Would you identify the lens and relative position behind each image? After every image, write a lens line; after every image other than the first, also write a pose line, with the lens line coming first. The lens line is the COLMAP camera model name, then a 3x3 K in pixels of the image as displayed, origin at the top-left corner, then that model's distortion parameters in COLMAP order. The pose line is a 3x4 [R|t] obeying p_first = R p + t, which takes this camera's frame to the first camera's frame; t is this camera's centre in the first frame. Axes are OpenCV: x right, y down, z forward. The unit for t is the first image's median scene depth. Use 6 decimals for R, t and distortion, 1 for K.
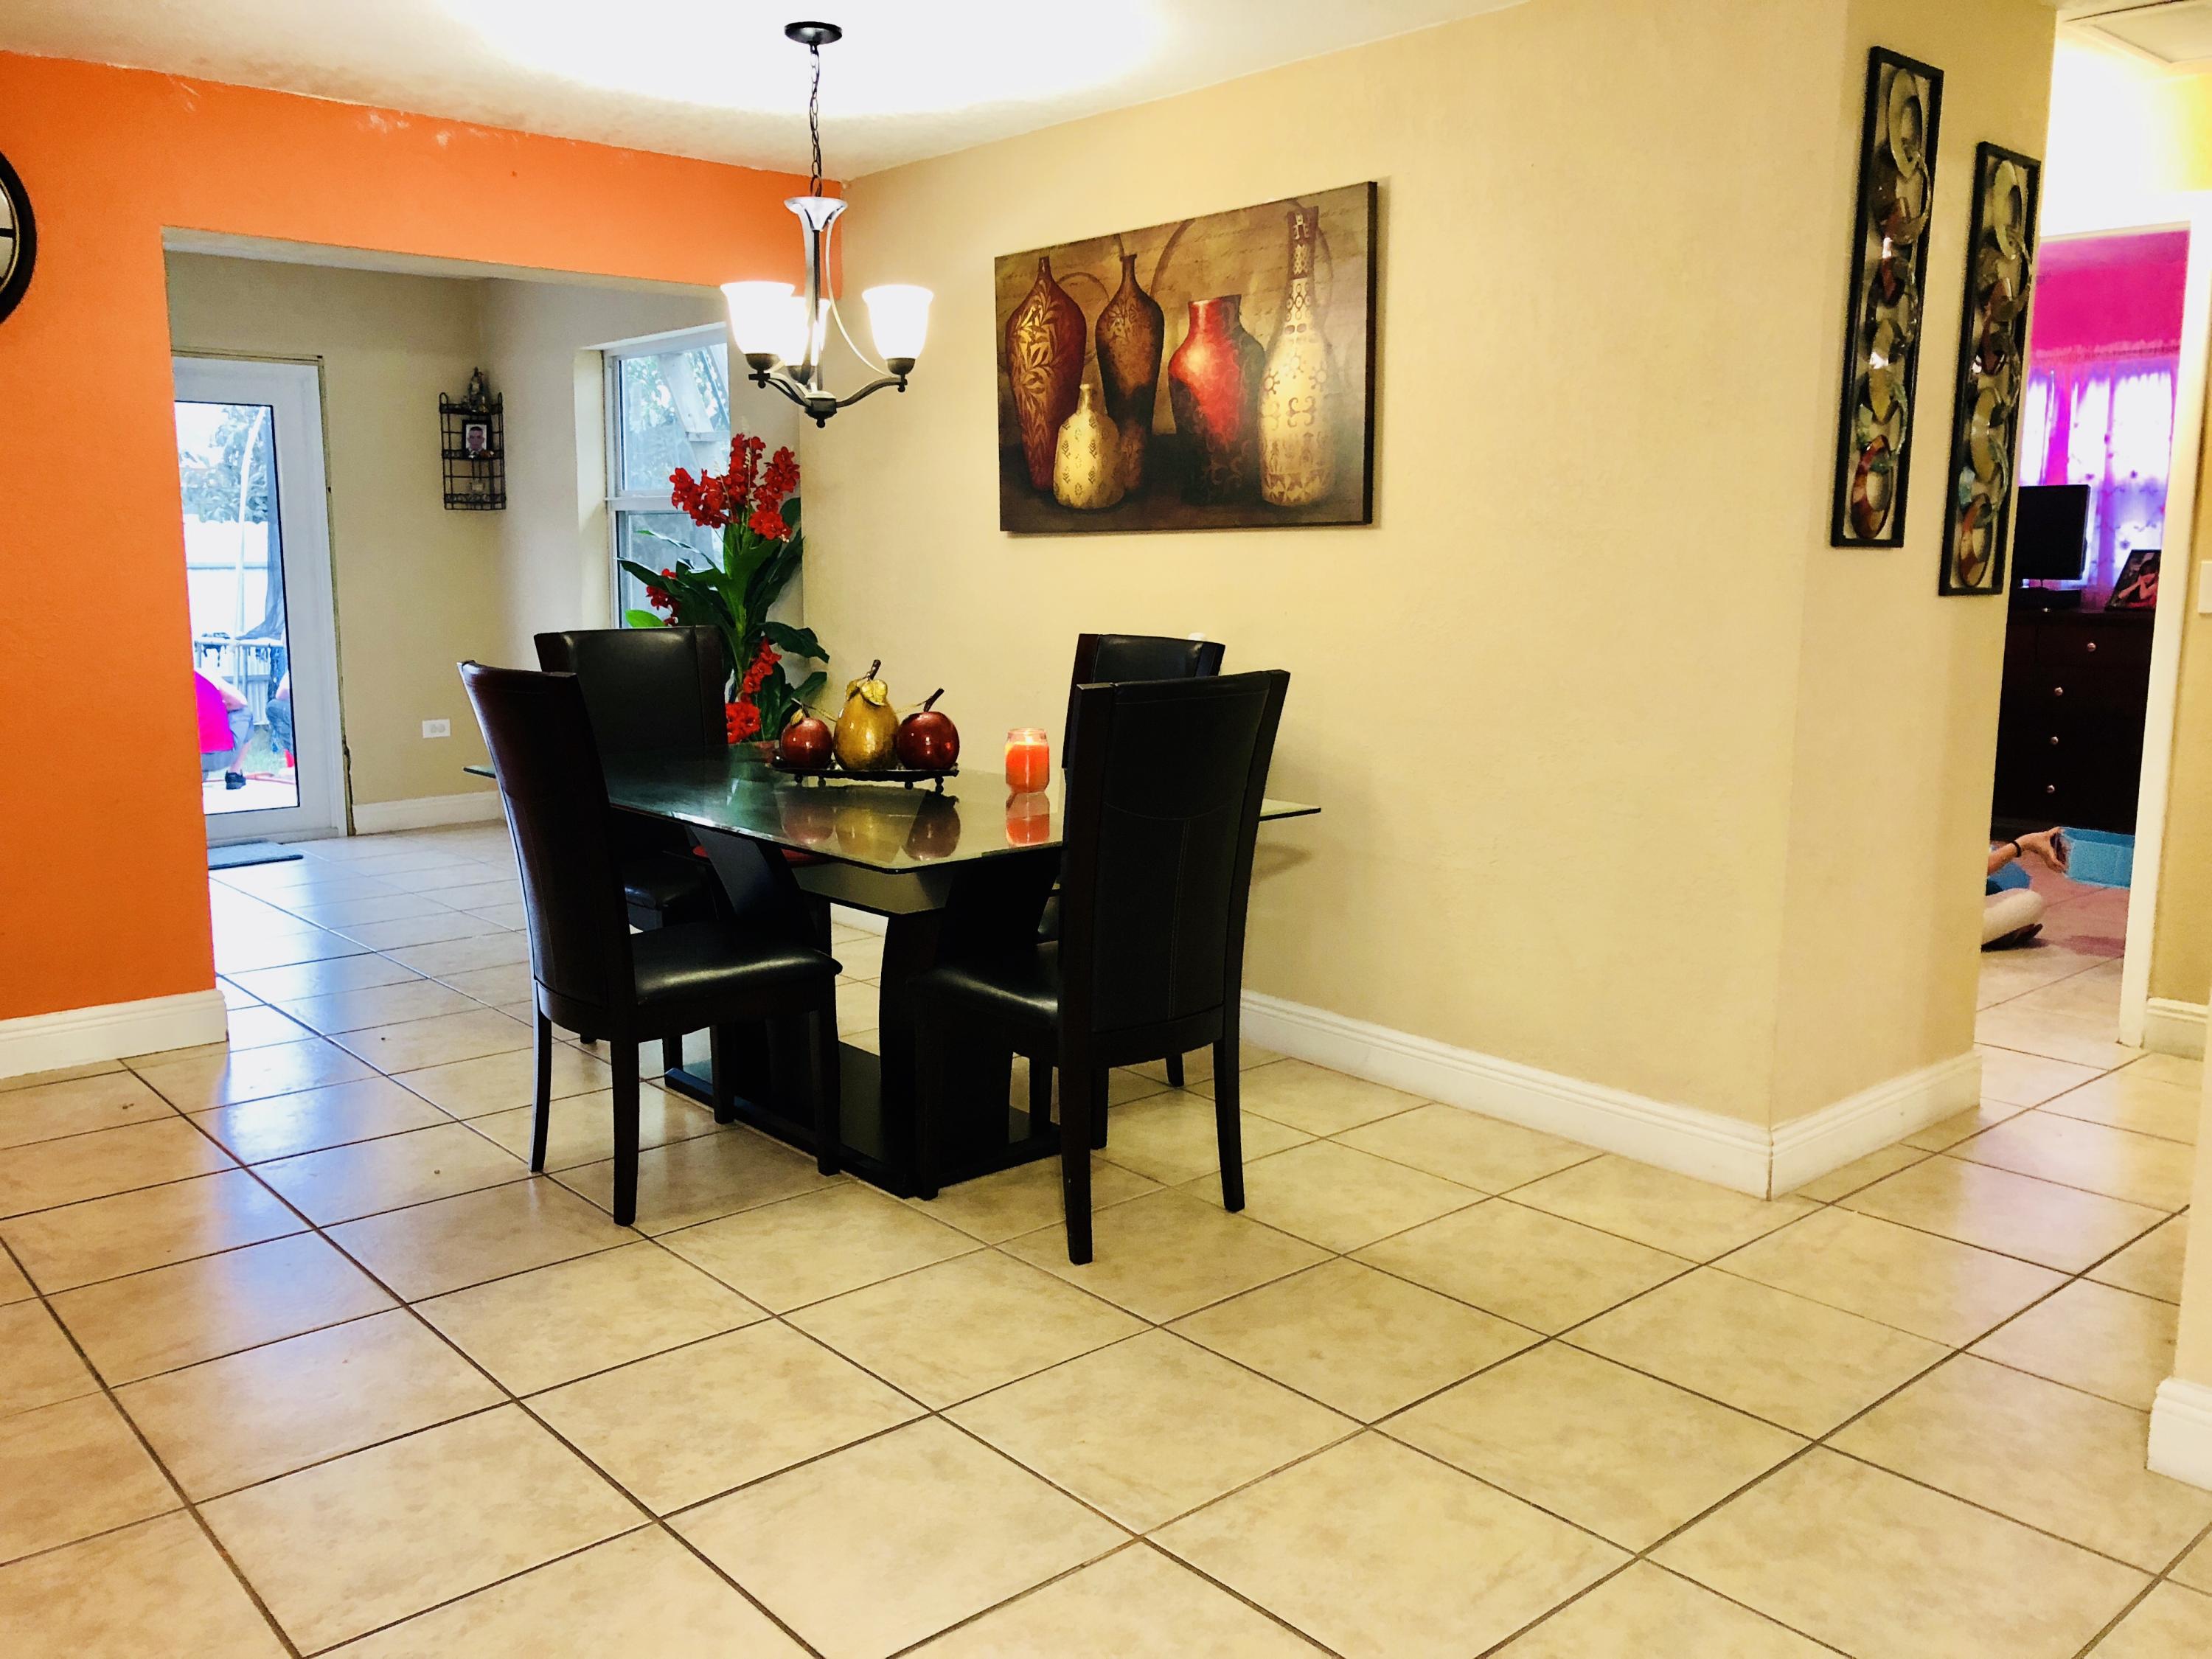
lens RADIAL K [[1809.4, 0, 1106.0], [0, 1809.4, 829.5], [0, 0, 1]] dist [-0.000677, 0.010697]
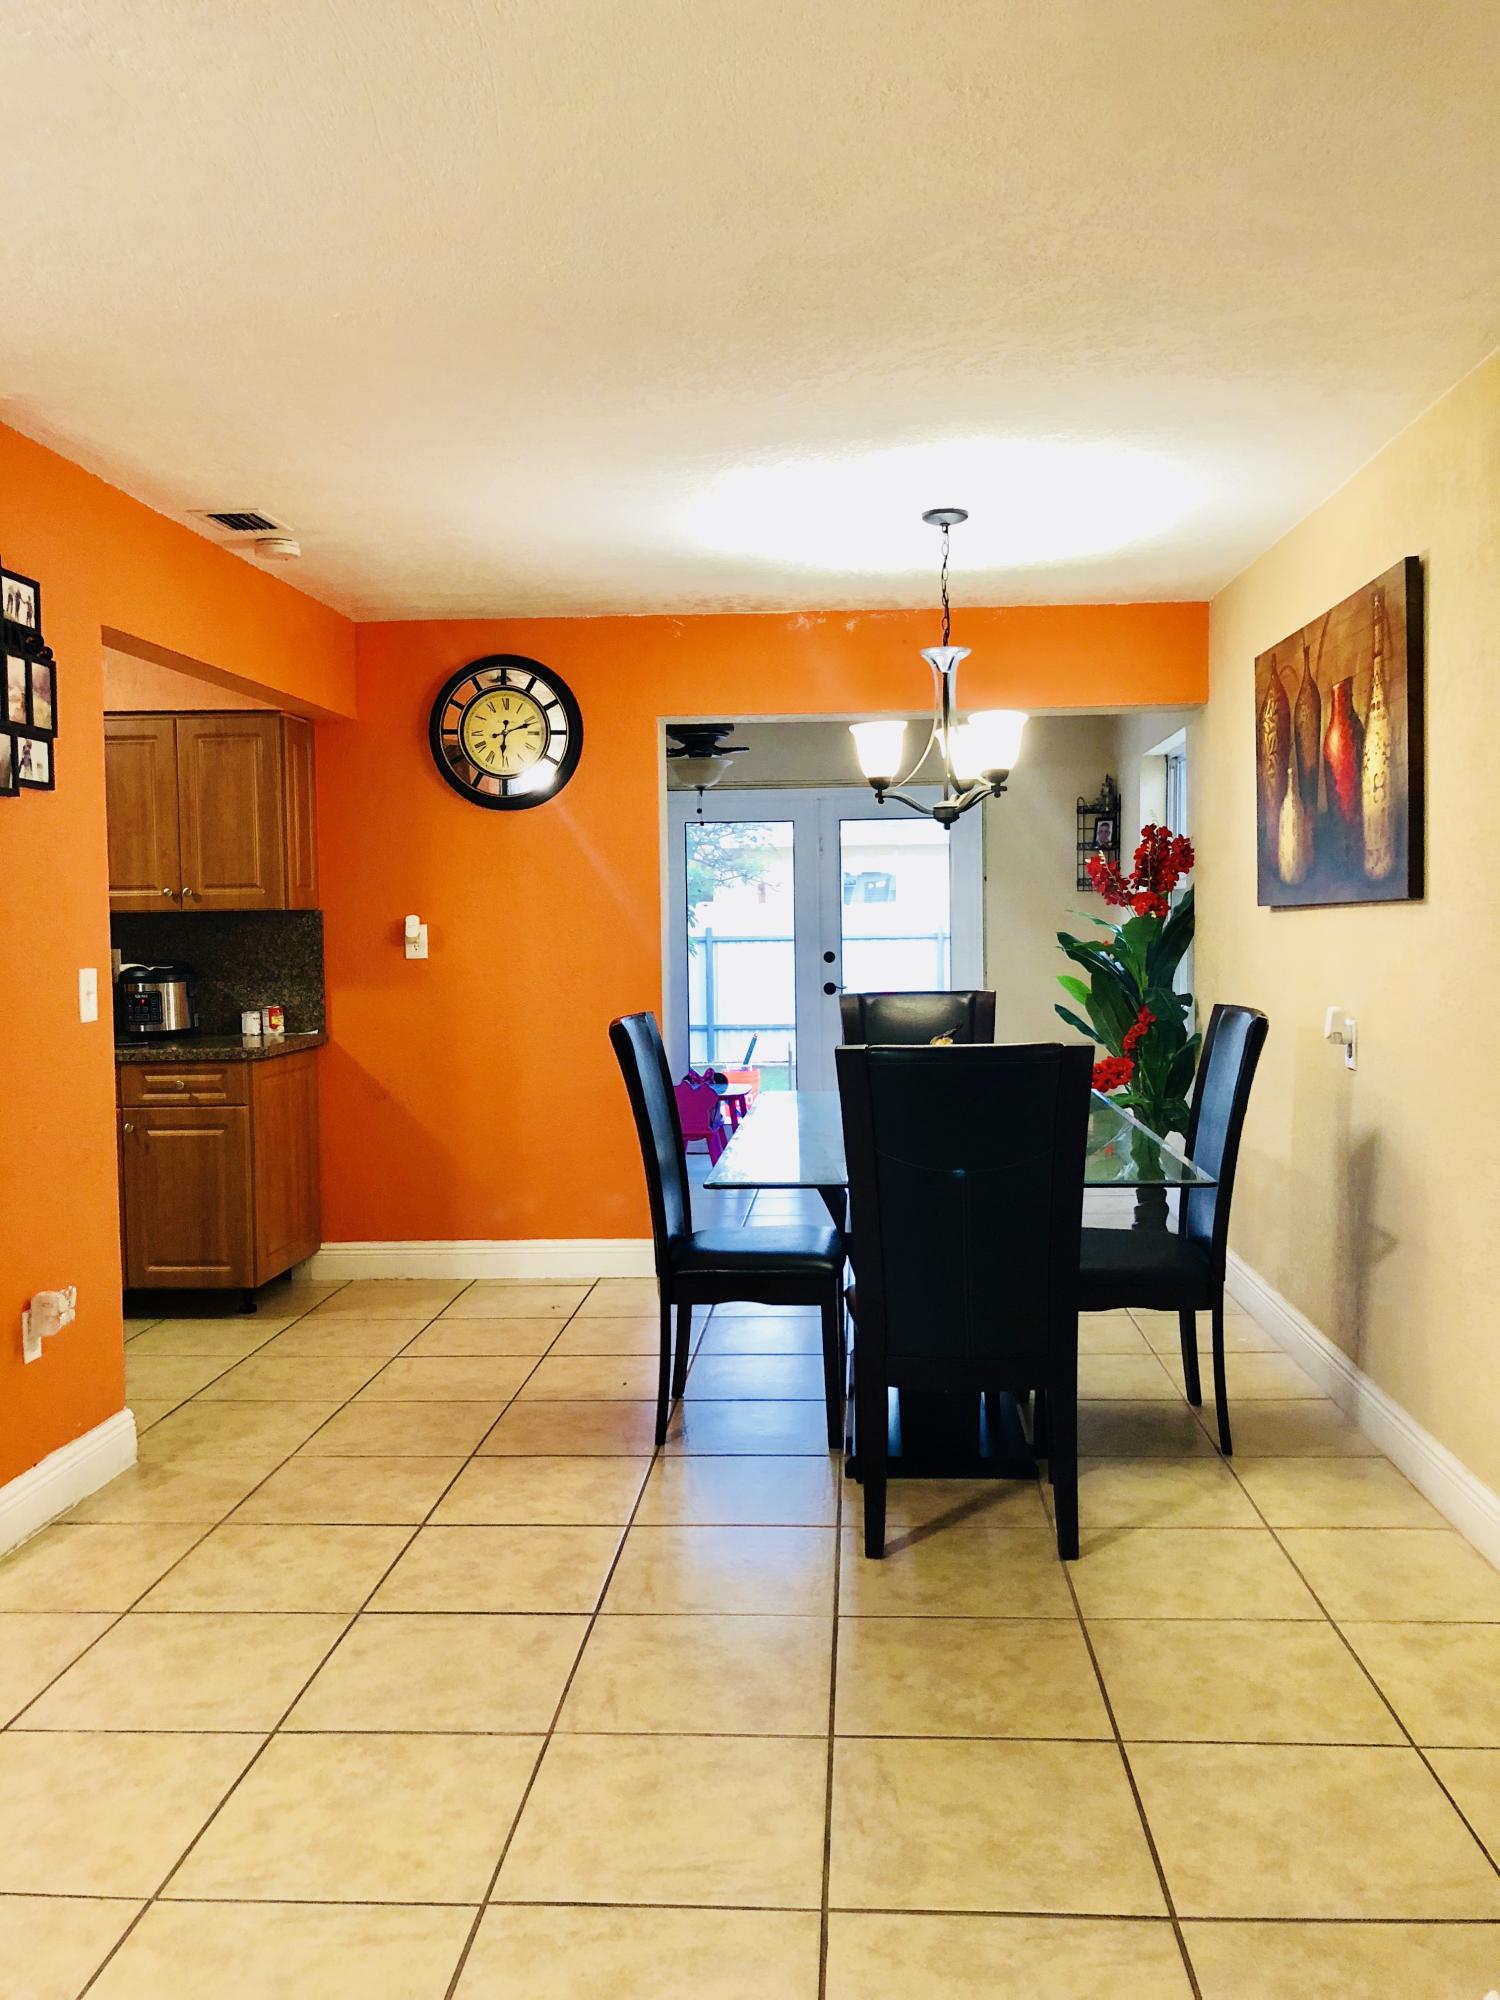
lens RADIAL K [[1653.3, 0, 759.4], [0, 1653.3, 983.4], [0, 0, 1]] dist [0.002921, 0.010706]
pose [[0.708333, 0.016167, -0.705694, 0.549752], [-0.094988, 0.992828, -0.072599, -0.028838], [0.699458, 0.118456, 0.704788, 0.148575]]
